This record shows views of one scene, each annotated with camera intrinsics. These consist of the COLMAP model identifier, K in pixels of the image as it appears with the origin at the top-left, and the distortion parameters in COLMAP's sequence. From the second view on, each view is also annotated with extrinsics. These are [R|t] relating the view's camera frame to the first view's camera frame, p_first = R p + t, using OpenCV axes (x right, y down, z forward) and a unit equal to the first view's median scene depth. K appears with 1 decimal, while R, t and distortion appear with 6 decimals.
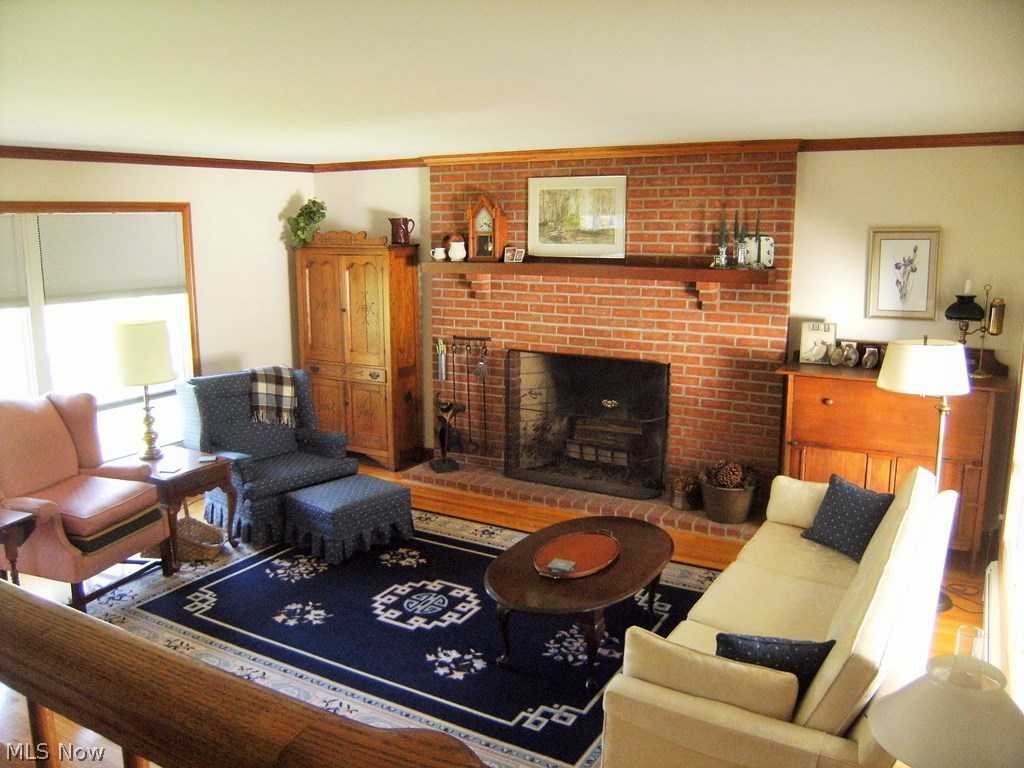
lens RADIAL K [[843.4, 0, 511.9], [0, 843.4, 381.7], [0, 0, 1]] dist [-0.068959, 0.007561]
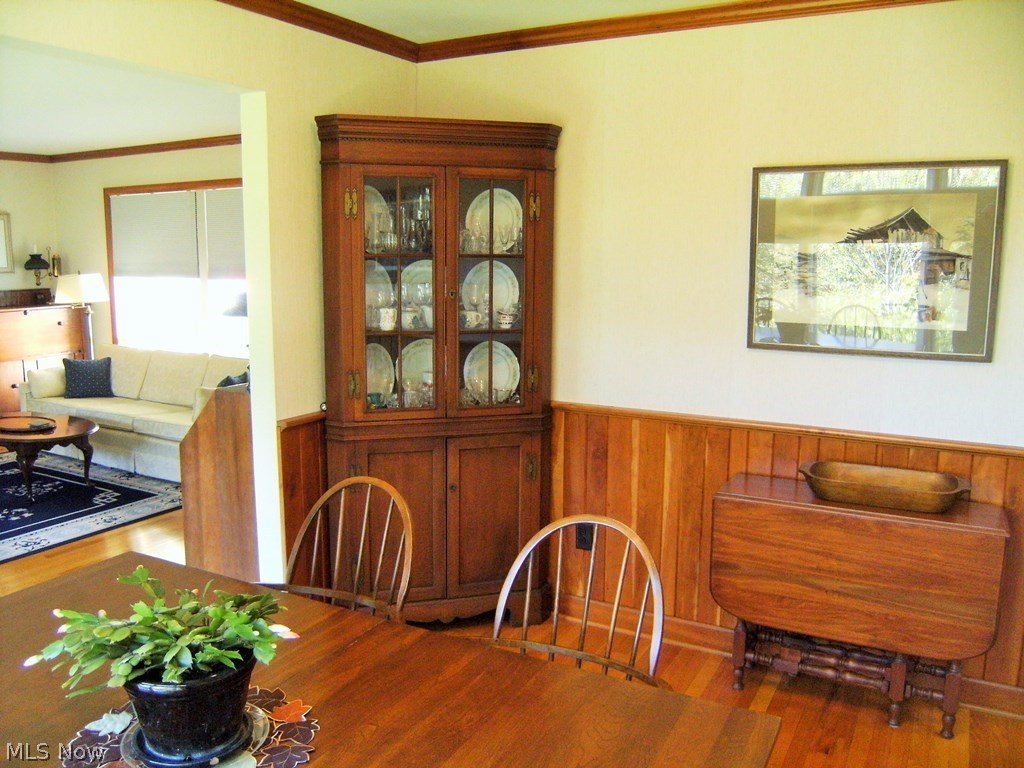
lens RADIAL K [[843.4, 0, 511.5], [0, 843.4, 382.8], [0, 0, 1]] dist [-0.068959, 0.007561]
pose [[-0.030868, -0.150808, 0.988081, -1.129517], [0.167320, 0.973823, 0.153859, 0.048713], [-0.985419, 0.170075, -0.004826, 0.138798]]
